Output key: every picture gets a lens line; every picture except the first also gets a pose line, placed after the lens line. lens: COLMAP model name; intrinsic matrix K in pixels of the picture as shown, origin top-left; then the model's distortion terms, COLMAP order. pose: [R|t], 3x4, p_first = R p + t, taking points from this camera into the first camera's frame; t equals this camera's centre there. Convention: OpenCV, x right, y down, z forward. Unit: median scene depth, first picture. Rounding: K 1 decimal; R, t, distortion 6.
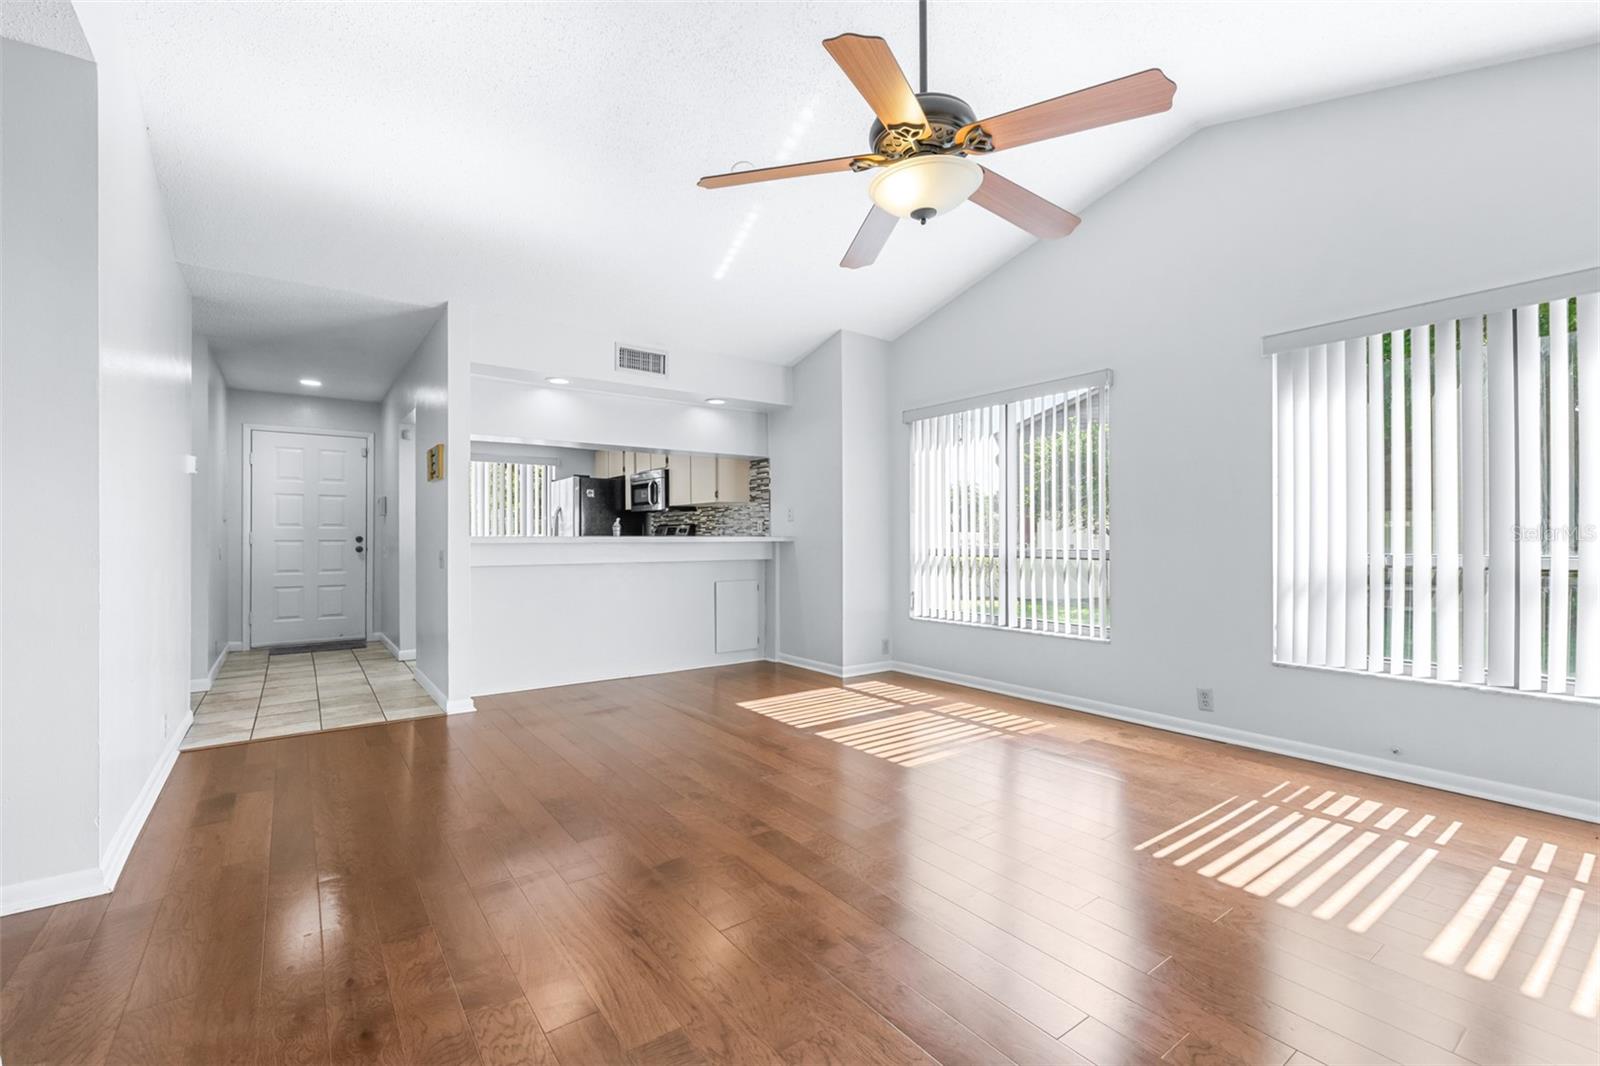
lens RADIAL K [[677.2, 0, 796.3], [0, 677.2, 532.9], [0, 0, 1]] dist [-0.003121, -0.000320]
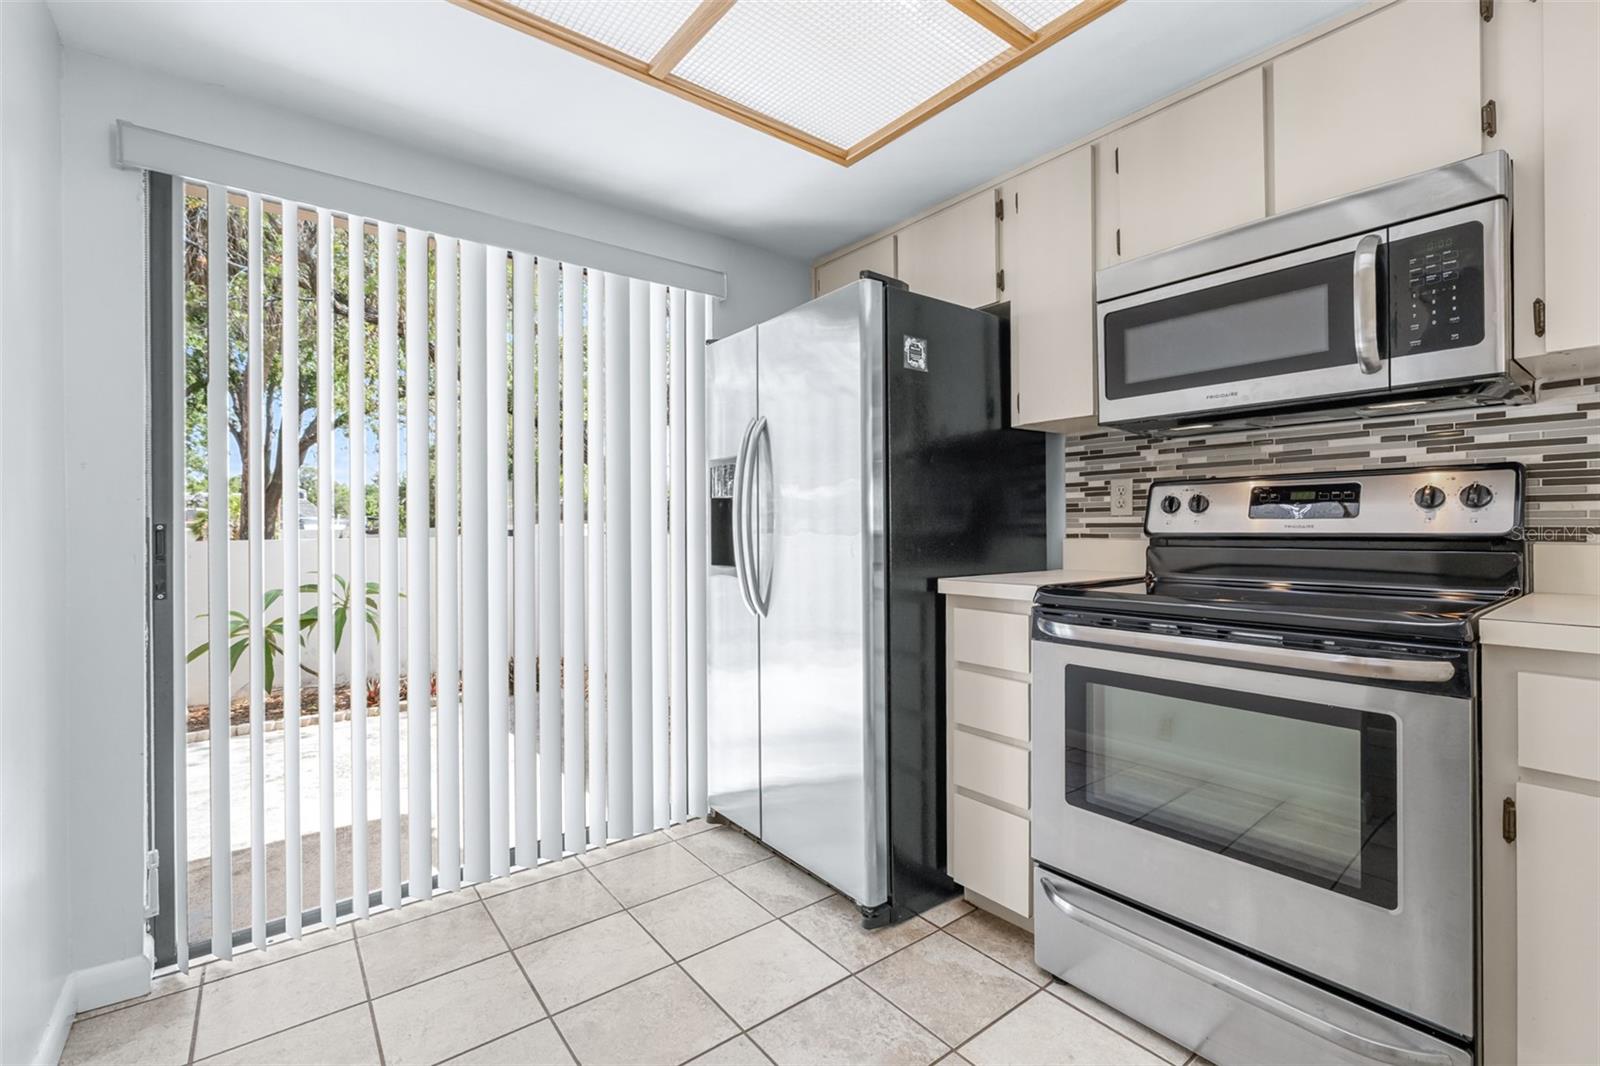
lens RADIAL K [[701.5, 0, 804.9], [0, 701.5, 526.7], [0, 0, 1]] dist [-0.000112, -0.000067]
pose [[0.999638, -0.003350, 0.026687, -0.467390], [0.003193, 0.999977, 0.005927, 0.004718], [-0.026707, -0.005840, 0.999626, 0.982265]]
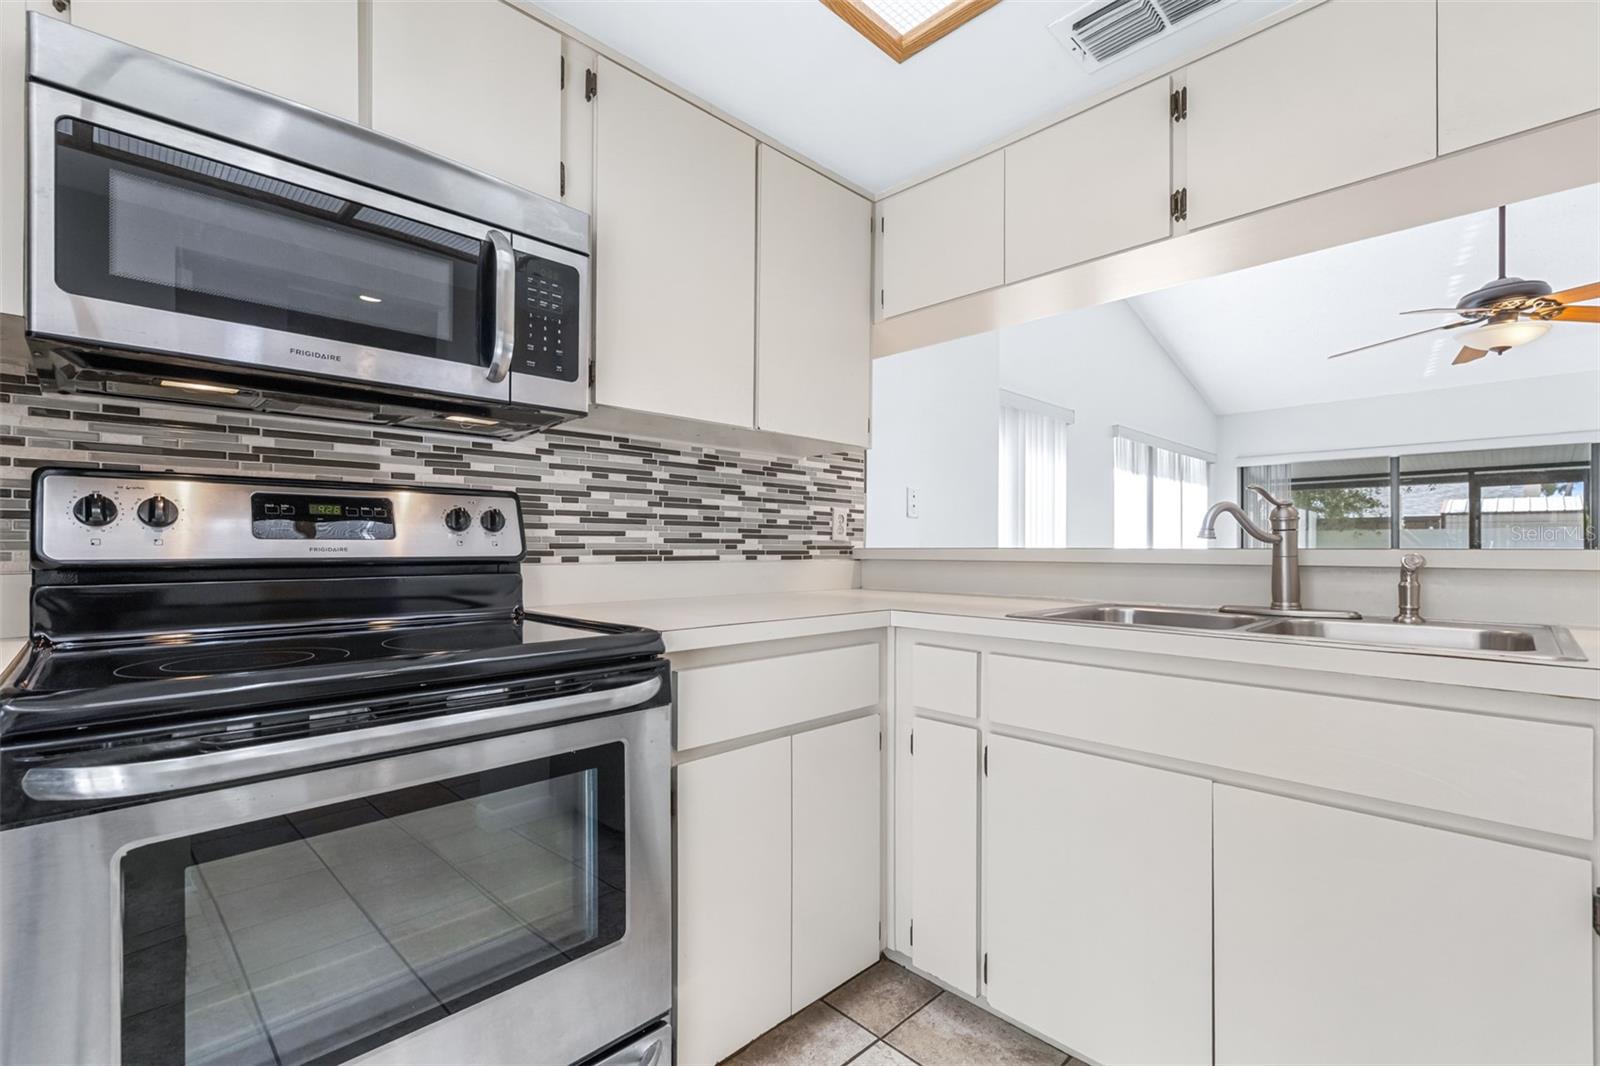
lens RADIAL K [[702.4, 0, 795.5], [0, 702.4, 545.8], [0, 0, 1]] dist [-0.000156, -0.000008]
pose [[-0.129894, 0.004261, 0.991519, -0.498291], [-0.006709, 0.999964, -0.005176, 0.006106], [-0.991505, -0.007325, -0.129861, 1.159279]]
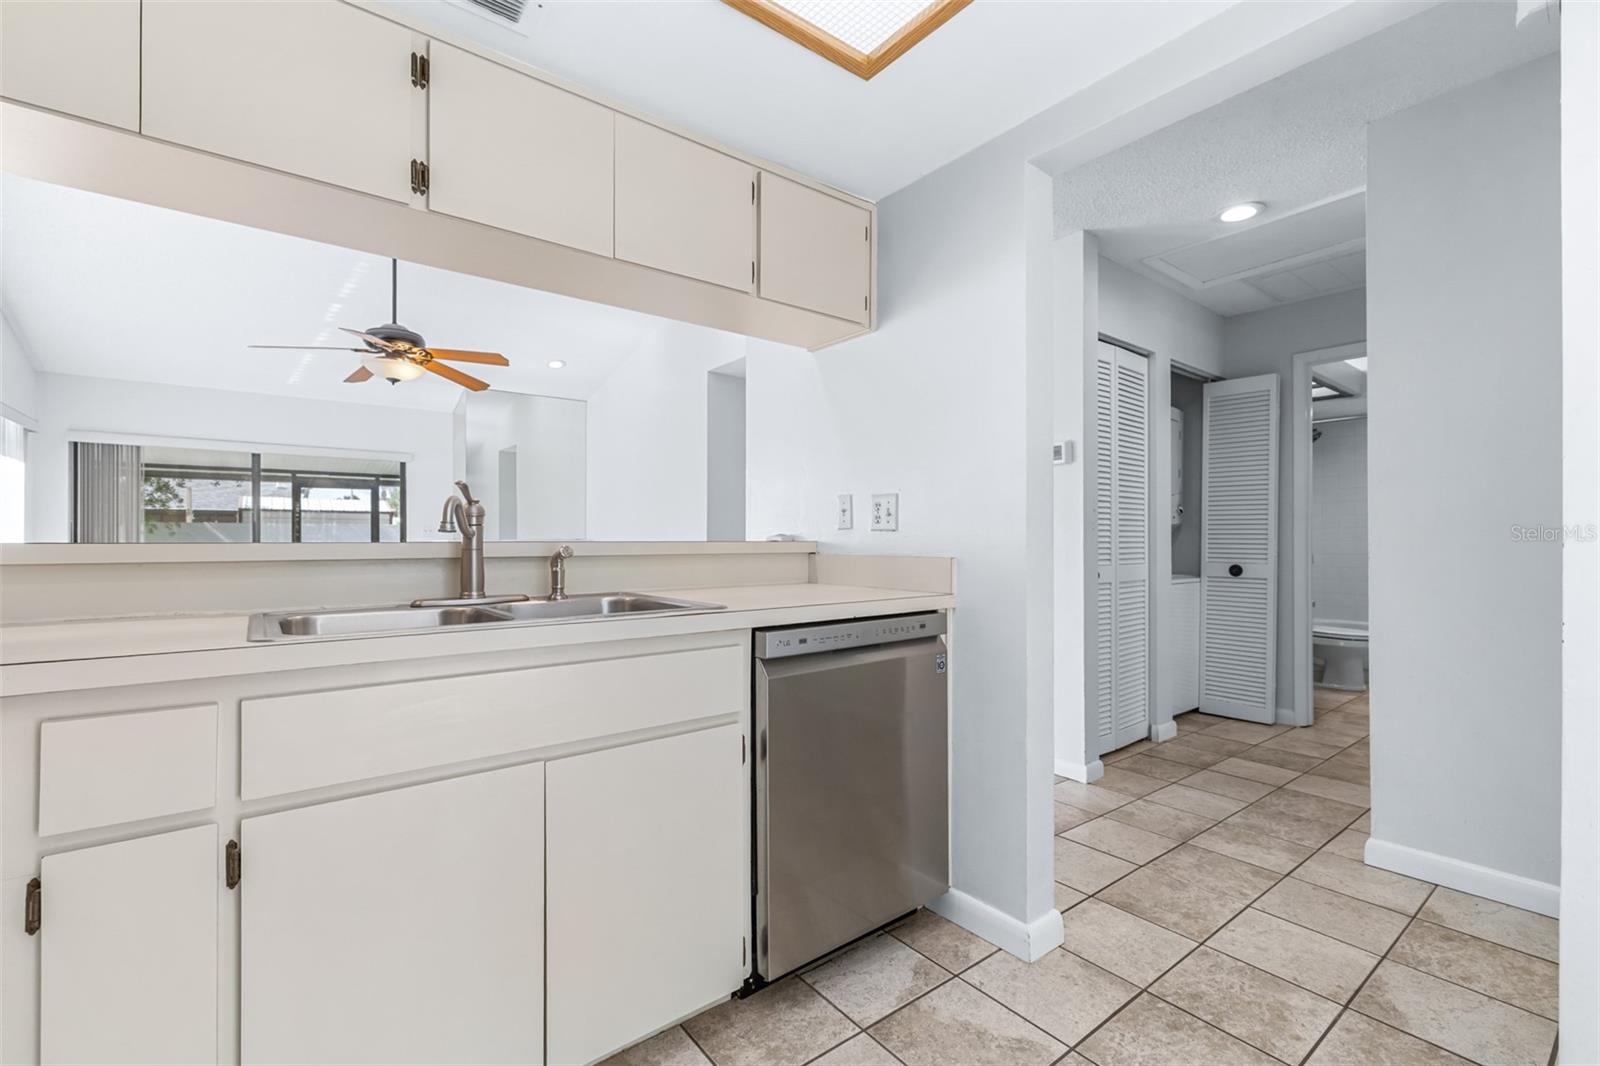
lens RADIAL K [[692.1, 0, 797.9], [0, 692.1, 538.2], [0, 0, 1]] dist [0.000728, -0.000035]
pose [[-0.999735, 0.003508, -0.022759, -0.379169], [0.003724, 0.999948, -0.009478, 0.006150], [0.022724, -0.009561, -0.999696, 1.231604]]
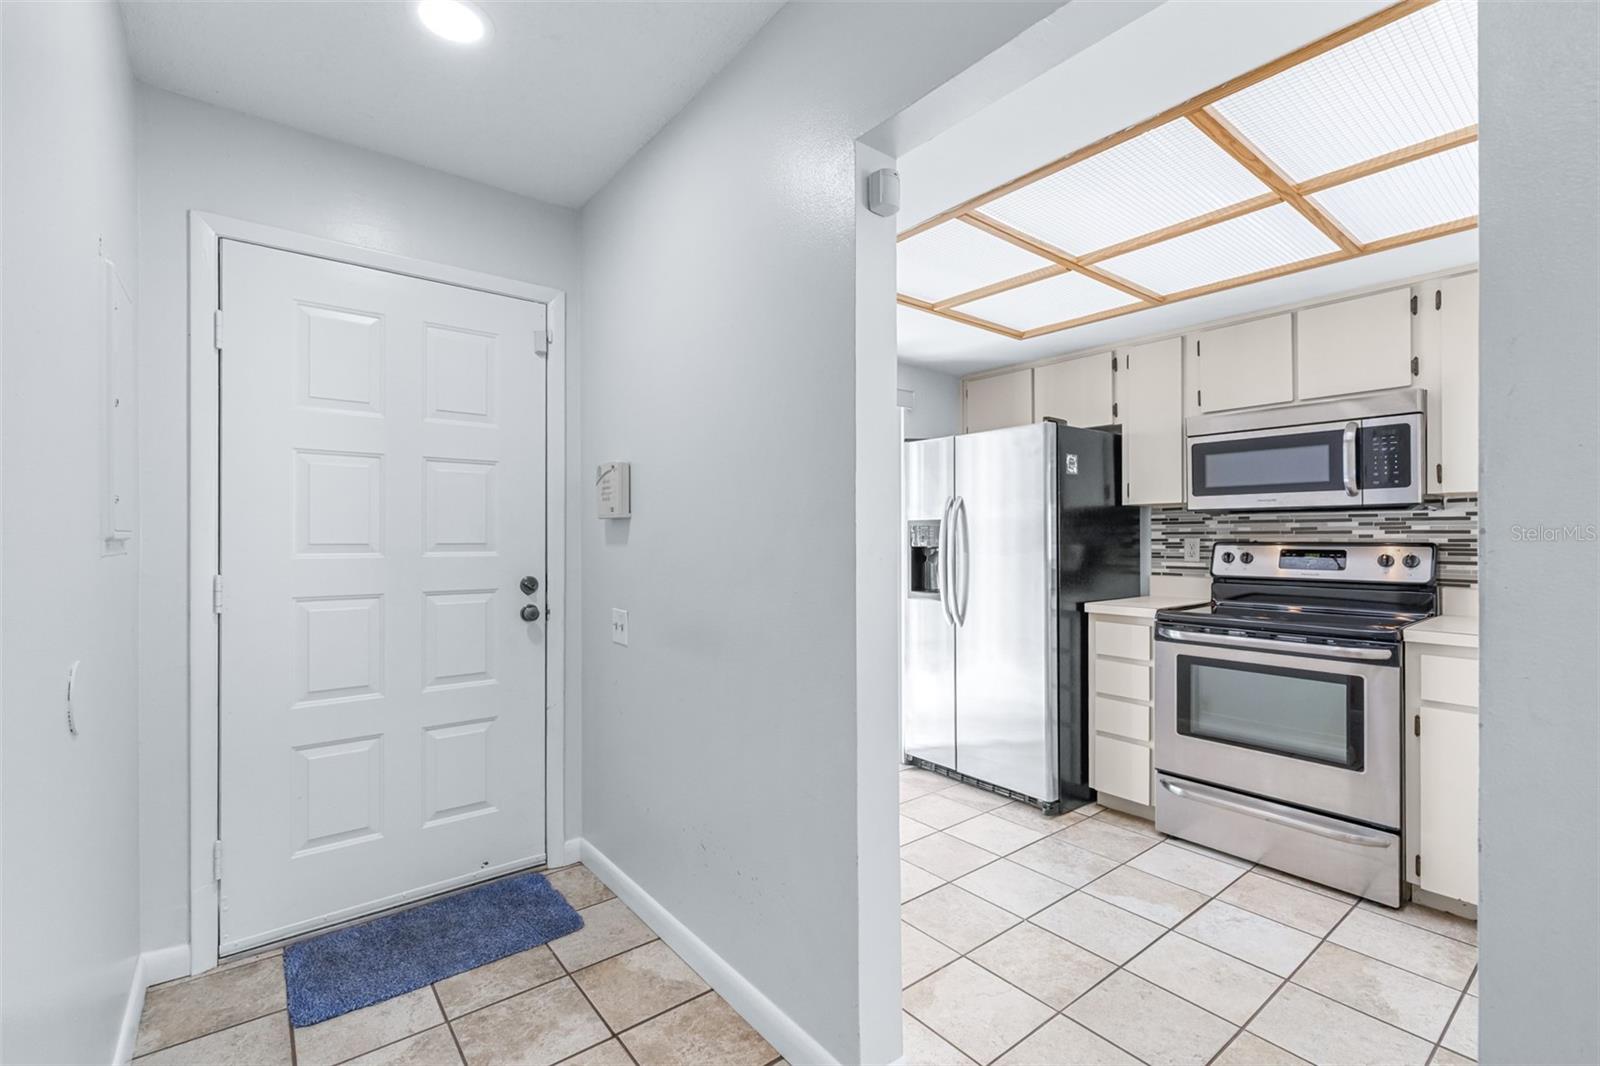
lens RADIAL K [[692.5, 0, 797.9], [0, 692.5, 535.4], [0, 0, 1]] dist [0.000220, -0.000156]
pose [[0.999615, 0.002032, 0.027682, -0.636840], [-0.002147, 0.999989, 0.004129, -0.023185], [-0.027673, -0.004187, 0.999608, 0.780856]]
